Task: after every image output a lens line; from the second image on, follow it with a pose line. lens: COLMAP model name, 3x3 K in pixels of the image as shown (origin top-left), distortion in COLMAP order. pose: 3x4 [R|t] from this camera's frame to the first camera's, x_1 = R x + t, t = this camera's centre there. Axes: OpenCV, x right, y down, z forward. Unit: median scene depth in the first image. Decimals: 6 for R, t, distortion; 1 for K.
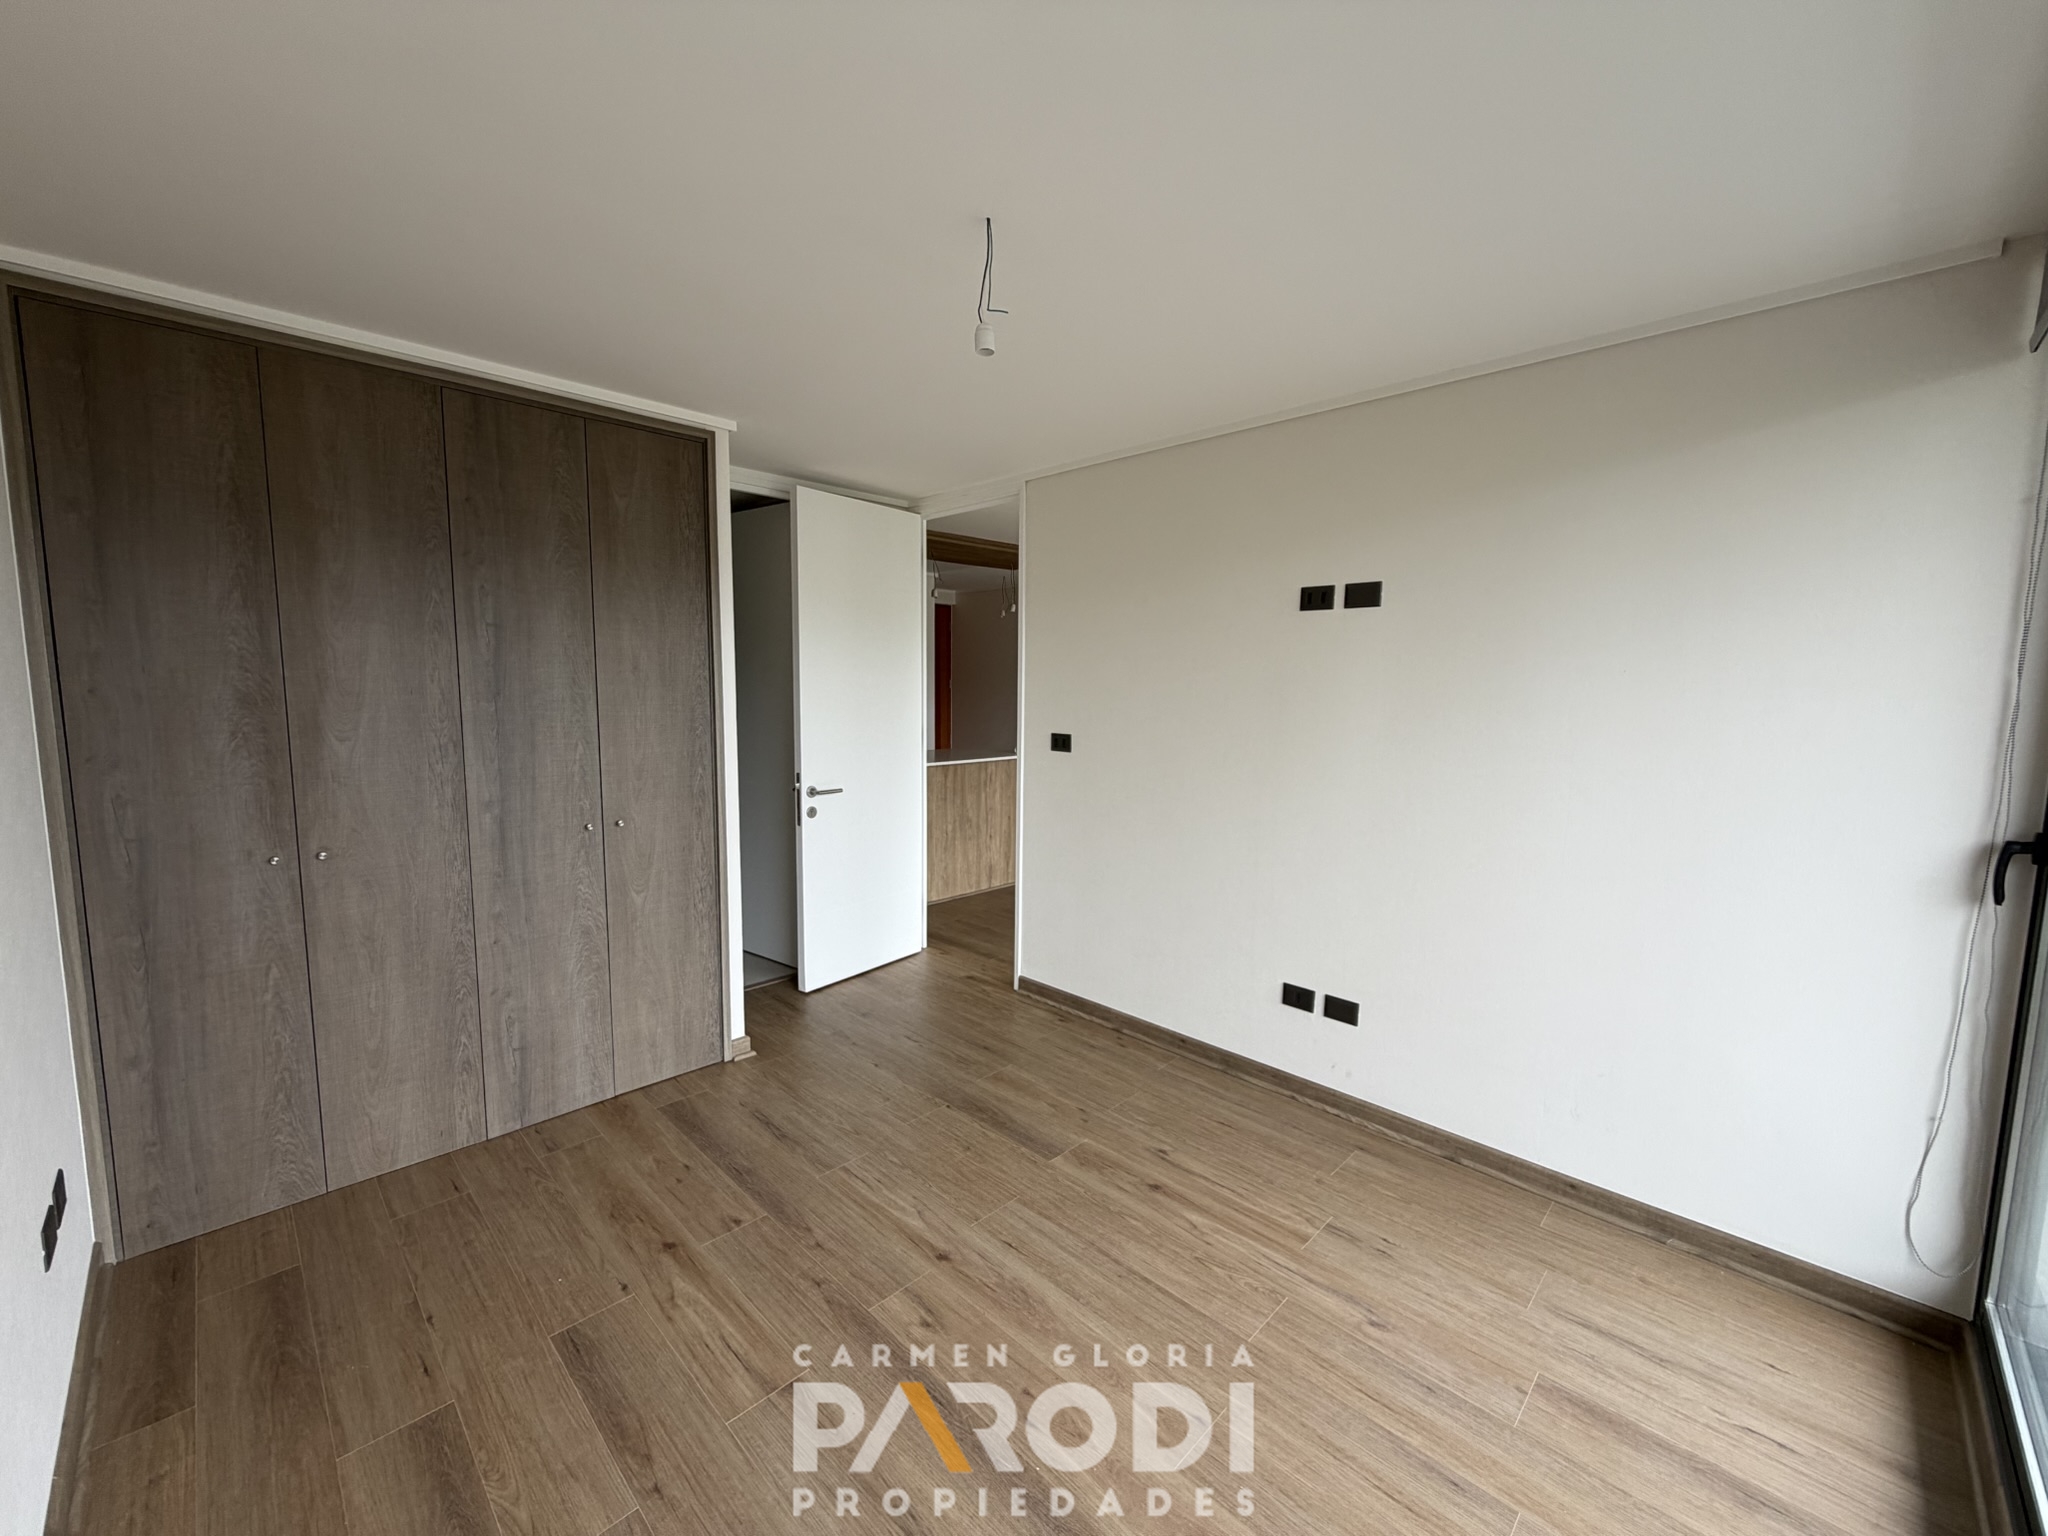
lens RADIAL K [[814.7, 0, 1020.0], [0, 814.7, 767.0], [0, 0, 1]] dist [0.000152, -0.000374]
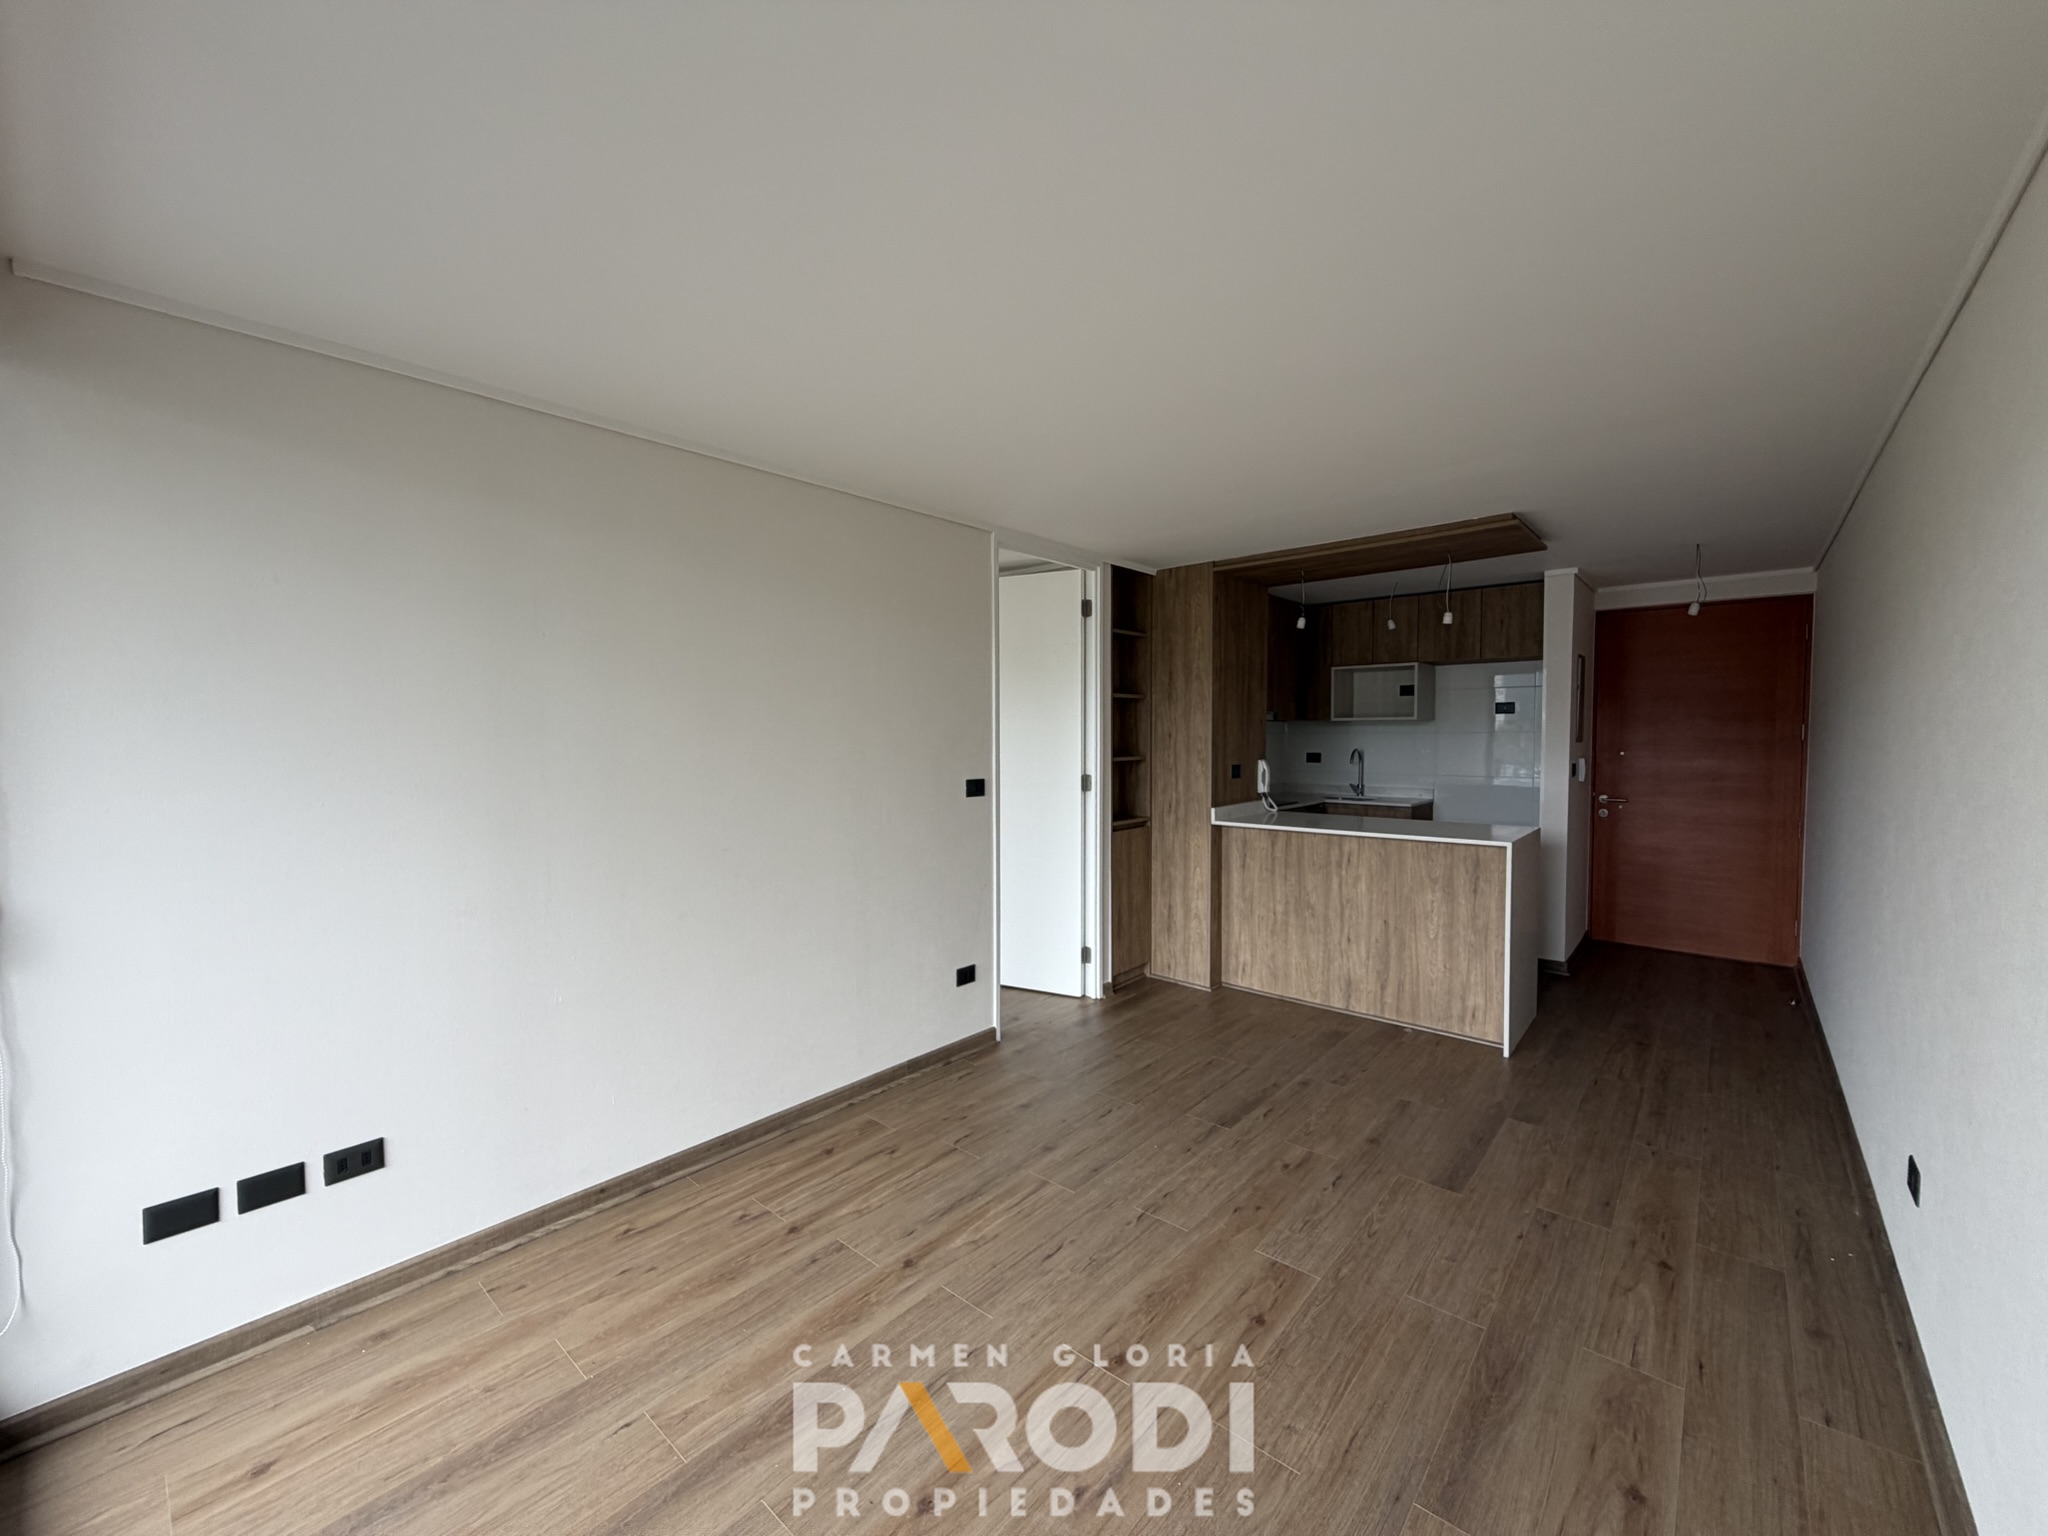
lens RADIAL K [[813.3, 0, 1019.9], [0, 813.3, 768.0], [0, 0, 1]] dist [0.000266, -0.000261]
pose [[0.064512, 0.031904, -0.997407, 1.396946], [-0.100600, 0.994605, 0.025307, -0.117323], [0.992833, 0.098706, 0.067373, 1.345469]]
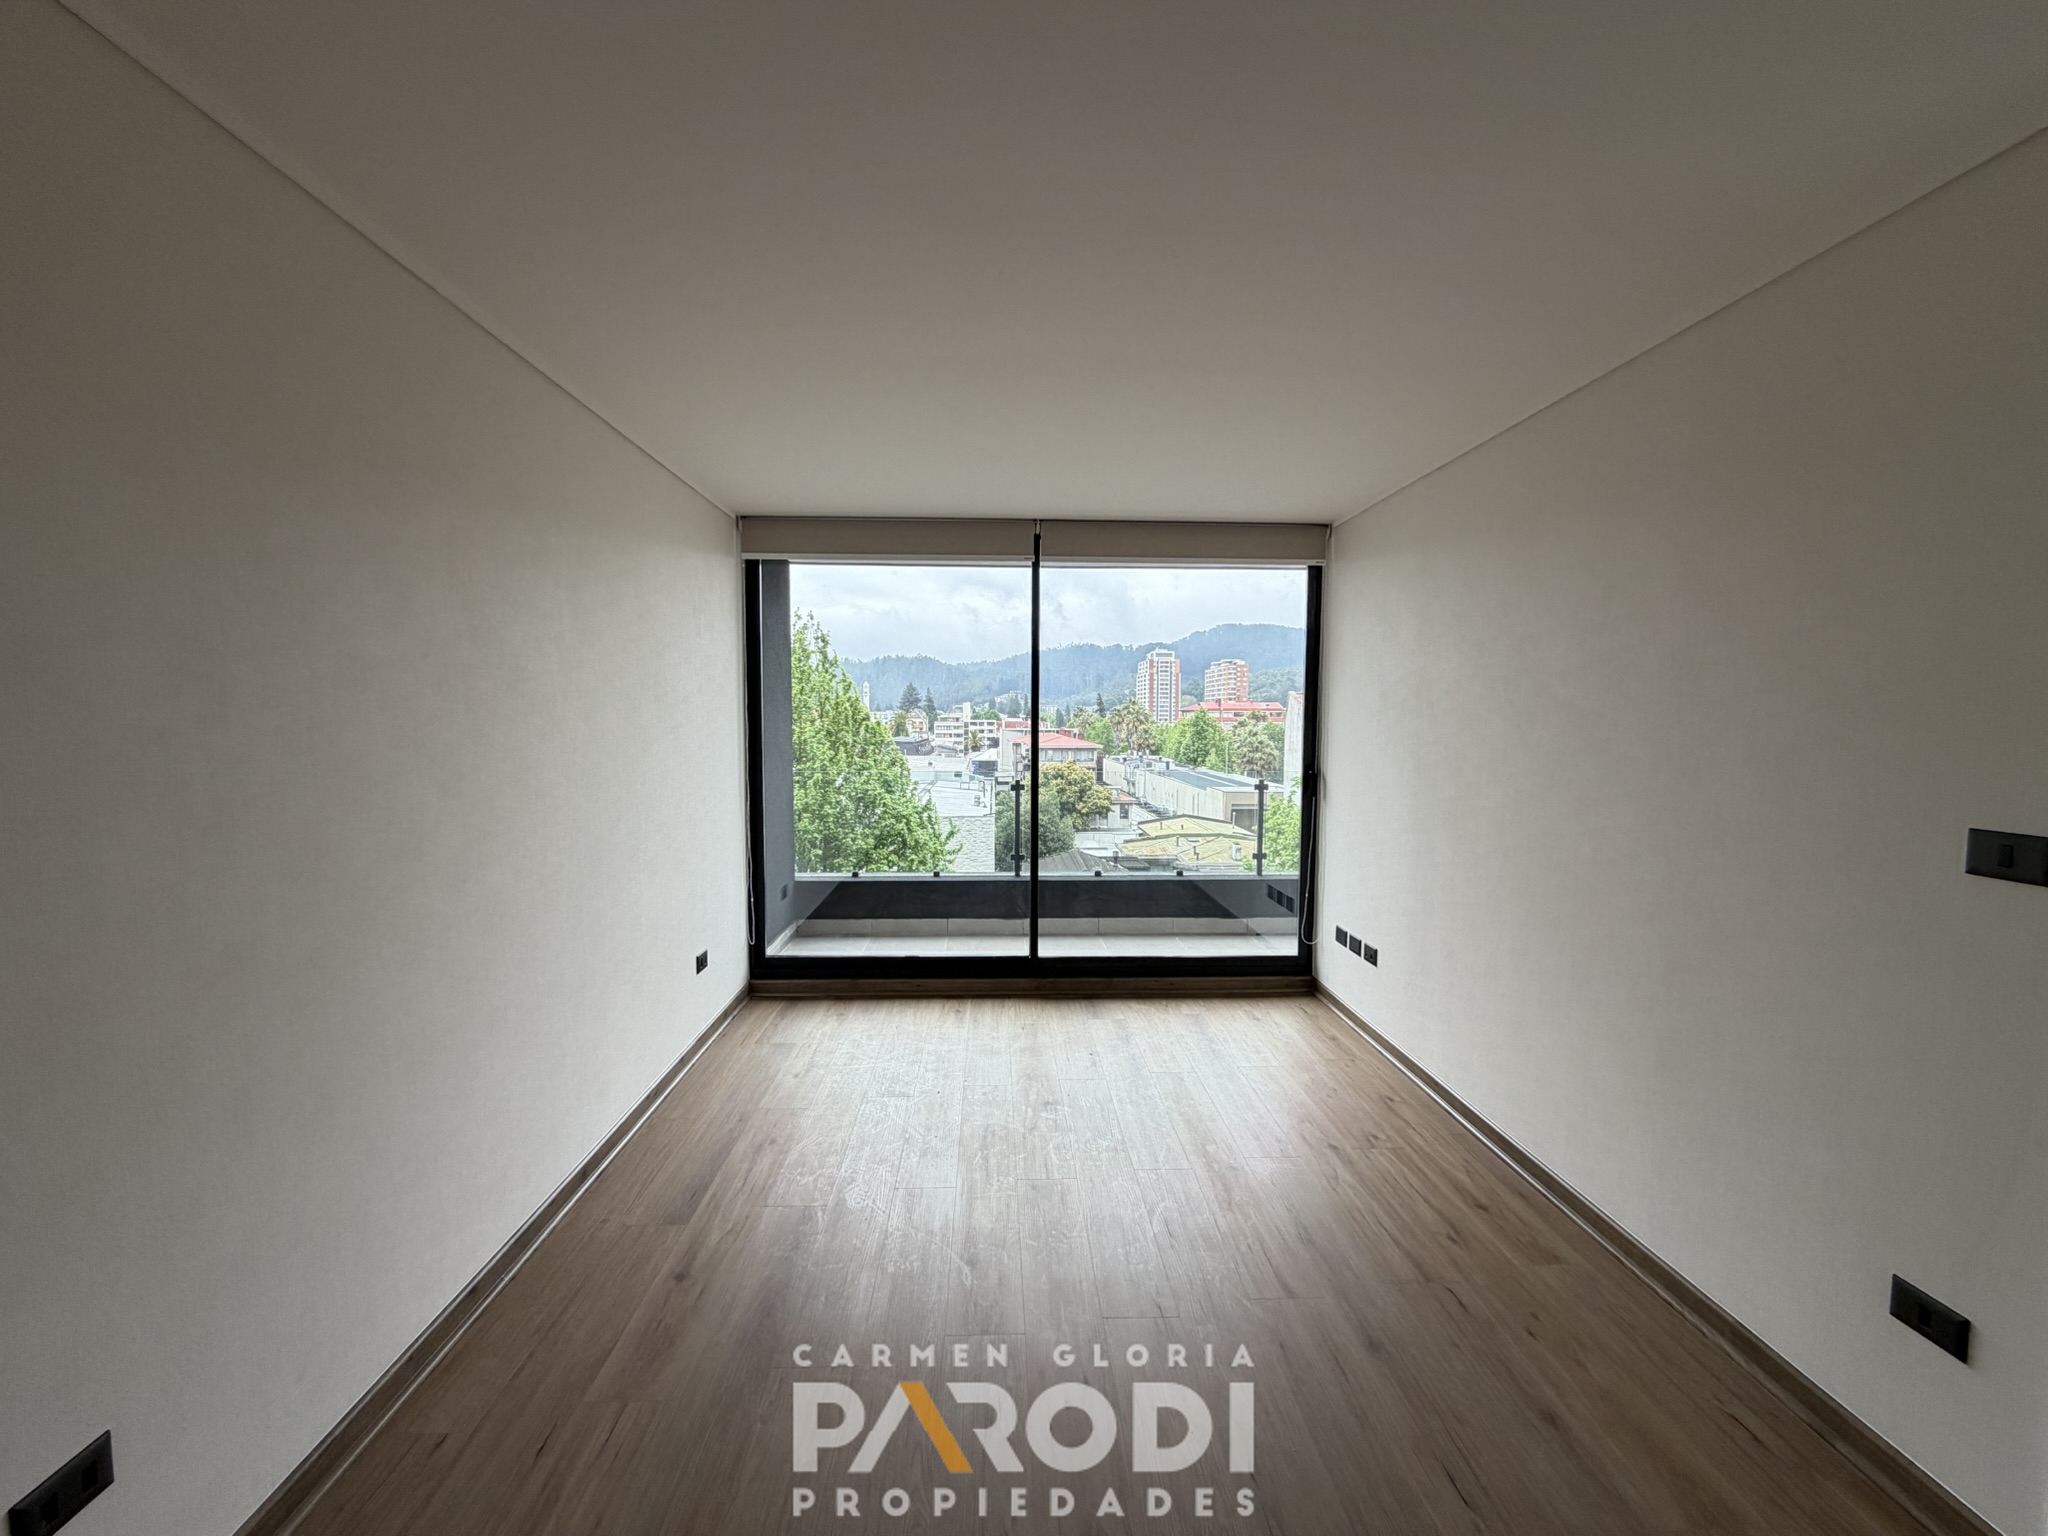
lens RADIAL K [[813.3, 0, 1019.9], [0, 813.3, 768.0], [0, 0, 1]] dist [0.000266, -0.000261]
pose [[-0.729792, -0.053670, 0.681559, 0.161247], [0.061972, 0.987617, 0.144128, -0.203789], [-0.680855, 0.147421, -0.717429, 2.114131]]
